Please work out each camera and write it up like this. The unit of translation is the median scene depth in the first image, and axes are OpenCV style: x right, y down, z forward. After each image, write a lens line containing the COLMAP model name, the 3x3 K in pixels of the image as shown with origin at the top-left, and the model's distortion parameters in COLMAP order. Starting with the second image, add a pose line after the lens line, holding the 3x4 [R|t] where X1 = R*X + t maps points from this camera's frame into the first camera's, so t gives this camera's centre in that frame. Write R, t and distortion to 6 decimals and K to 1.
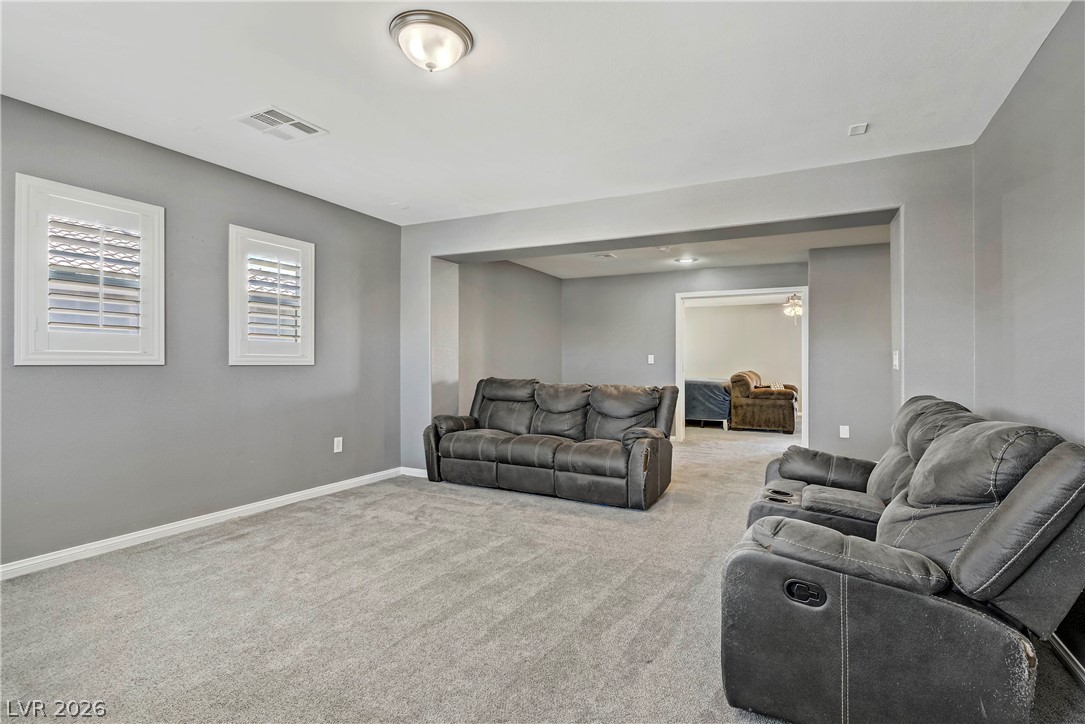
lens RADIAL K [[525.9, 0, 555.2], [0, 525.9, 355.7], [0, 0, 1]] dist [-0.001252, -0.000065]
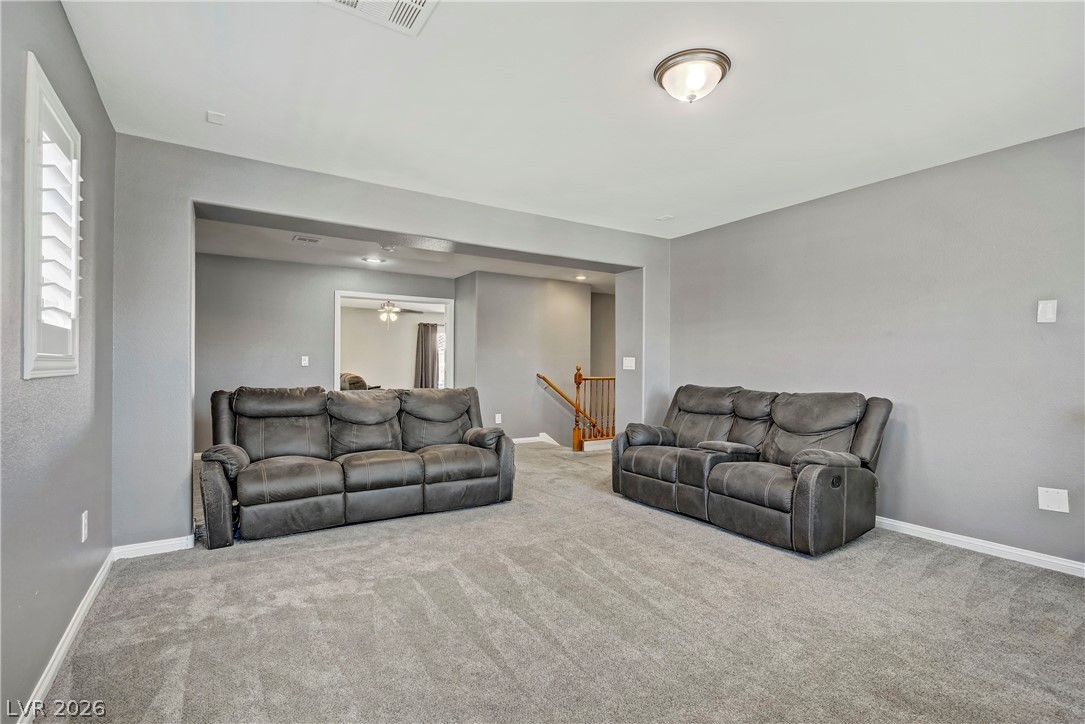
lens RADIAL K [[522.5, 0, 547.4], [0, 522.5, 362.0], [0, 0, 1]] dist [-0.001437, 0.000141]
pose [[0.499777, -0.000022, 0.866154, -0.689670], [-0.010568, 0.999925, 0.006123, -0.002544], [-0.866090, -0.012213, 0.499740, 0.369177]]
